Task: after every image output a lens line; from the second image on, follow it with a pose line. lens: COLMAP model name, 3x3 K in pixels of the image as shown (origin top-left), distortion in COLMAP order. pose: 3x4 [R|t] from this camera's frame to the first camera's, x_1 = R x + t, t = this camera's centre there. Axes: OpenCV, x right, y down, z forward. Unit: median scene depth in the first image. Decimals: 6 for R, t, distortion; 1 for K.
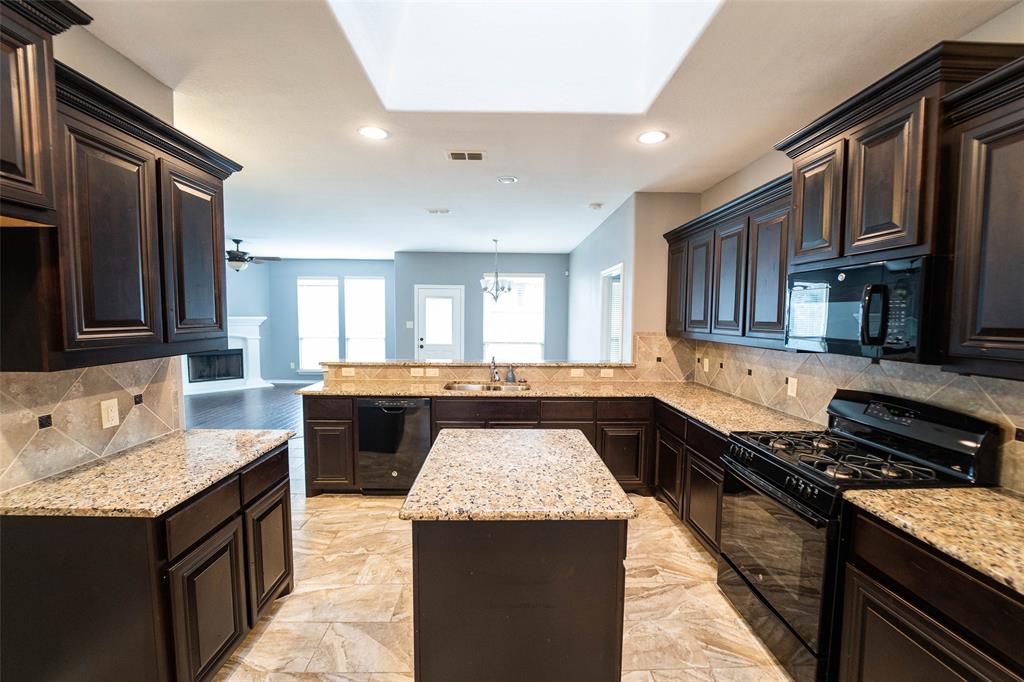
lens RADIAL K [[418.6, 0, 501.7], [0, 418.6, 339.3], [0, 0, 1]] dist [-0.000649, -0.001722]
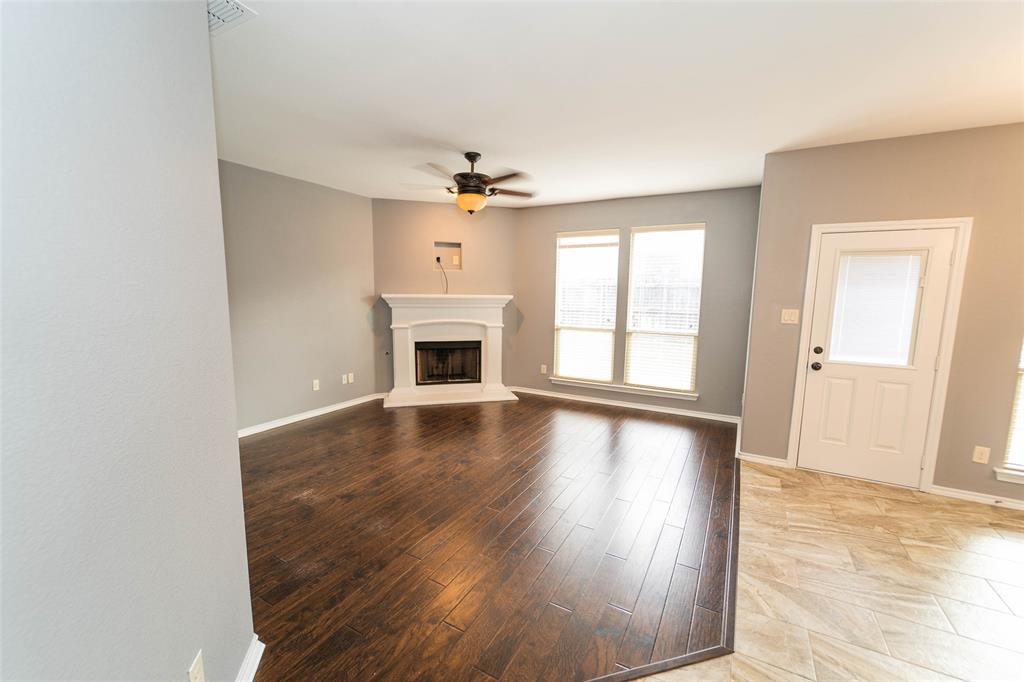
lens RADIAL K [[418.6, 0, 507.8], [0, 418.6, 344.6], [0, 0, 1]] dist [-0.000649, -0.001722]
pose [[0.869917, 0.067435, -0.488567, -0.255722], [-0.036800, 0.996722, 0.072049, -0.025271], [0.491824, -0.044697, 0.869547, 0.444831]]
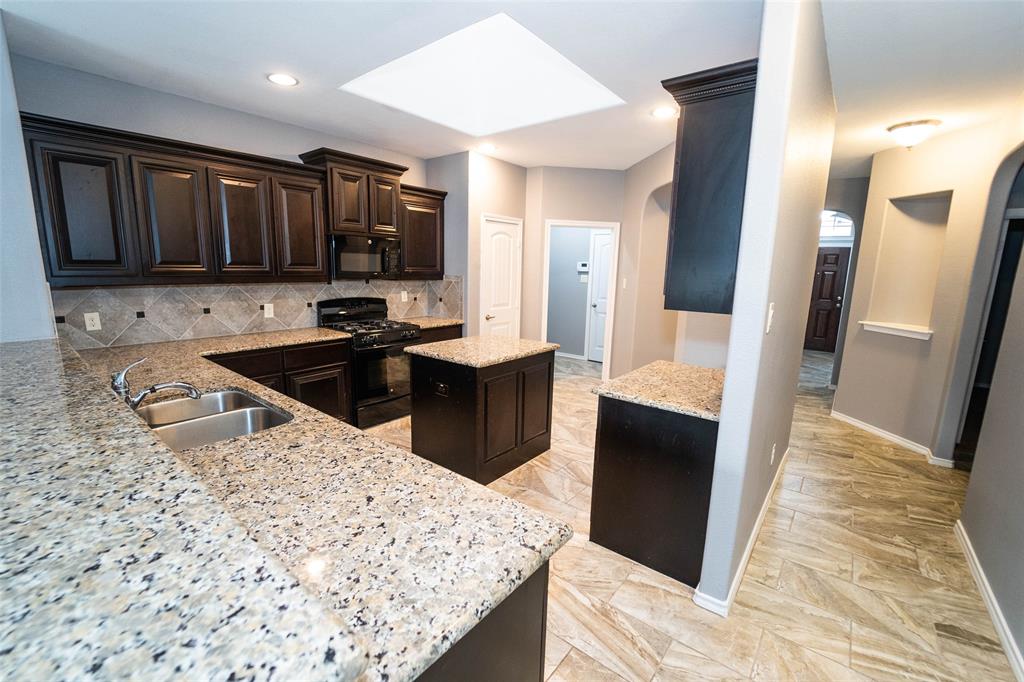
lens RADIAL K [[418.6, 0, 509.4], [0, 418.6, 342.9], [0, 0, 1]] dist [-0.000649, -0.001722]
pose [[-0.766601, -0.134987, 0.627775, -0.263616], [0.012134, 0.974435, 0.224344, -0.027543], [-0.642009, 0.179600, -0.745365, 0.508327]]
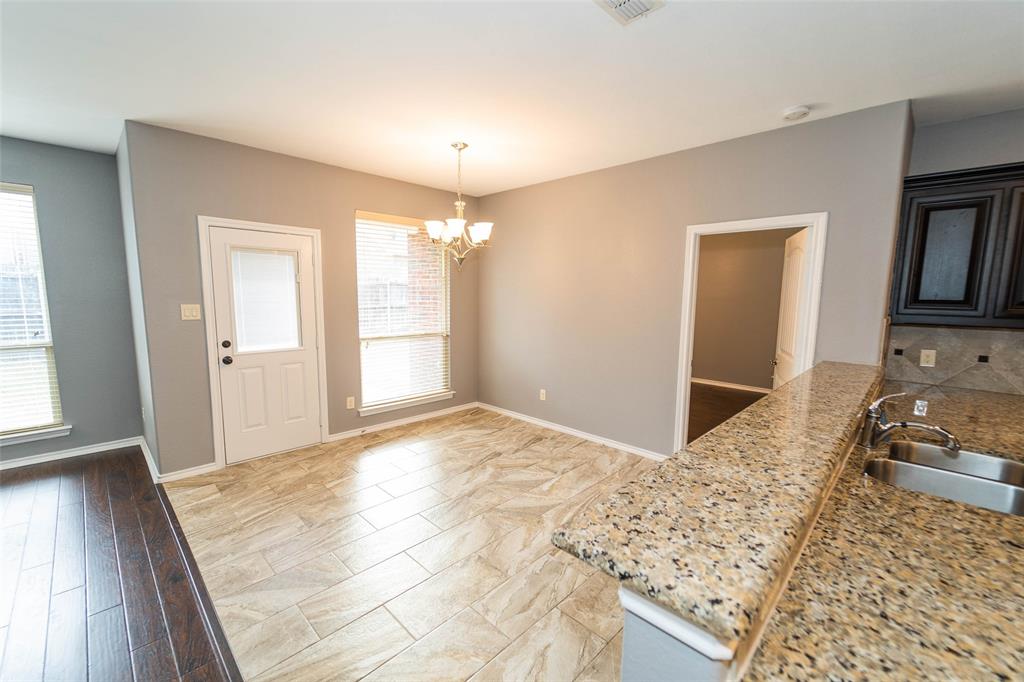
lens RADIAL K [[418.6, 0, 517.2], [0, 418.6, 343.4], [0, 0, 1]] dist [-0.000649, -0.001722]
pose [[0.692209, -0.083339, 0.716869, -0.289048], [0.035065, 0.996021, 0.081932, -0.025643], [-0.720845, -0.031577, 0.692377, 0.462387]]
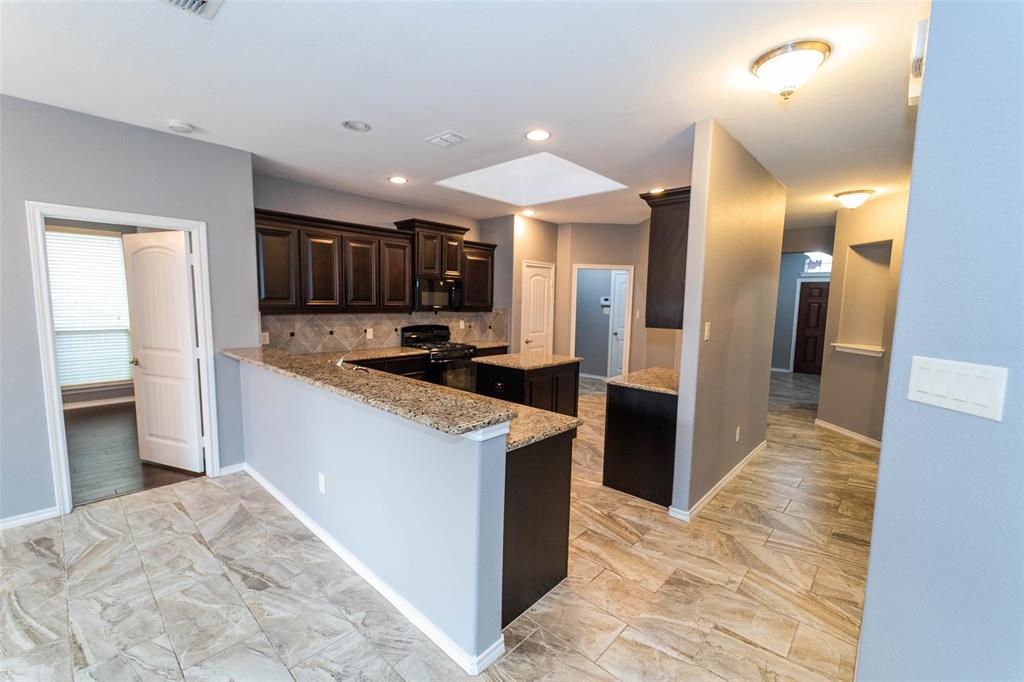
lens RADIAL K [[418.6, 0, 509.3], [0, 418.6, 342.9], [0, 0, 1]] dist [-0.000649, -0.001722]
pose [[-0.720166, -0.086378, 0.688404, -0.354541], [0.020517, 0.989134, 0.145576, -0.035769], [-0.693498, 0.118963, -0.710569, 0.632387]]
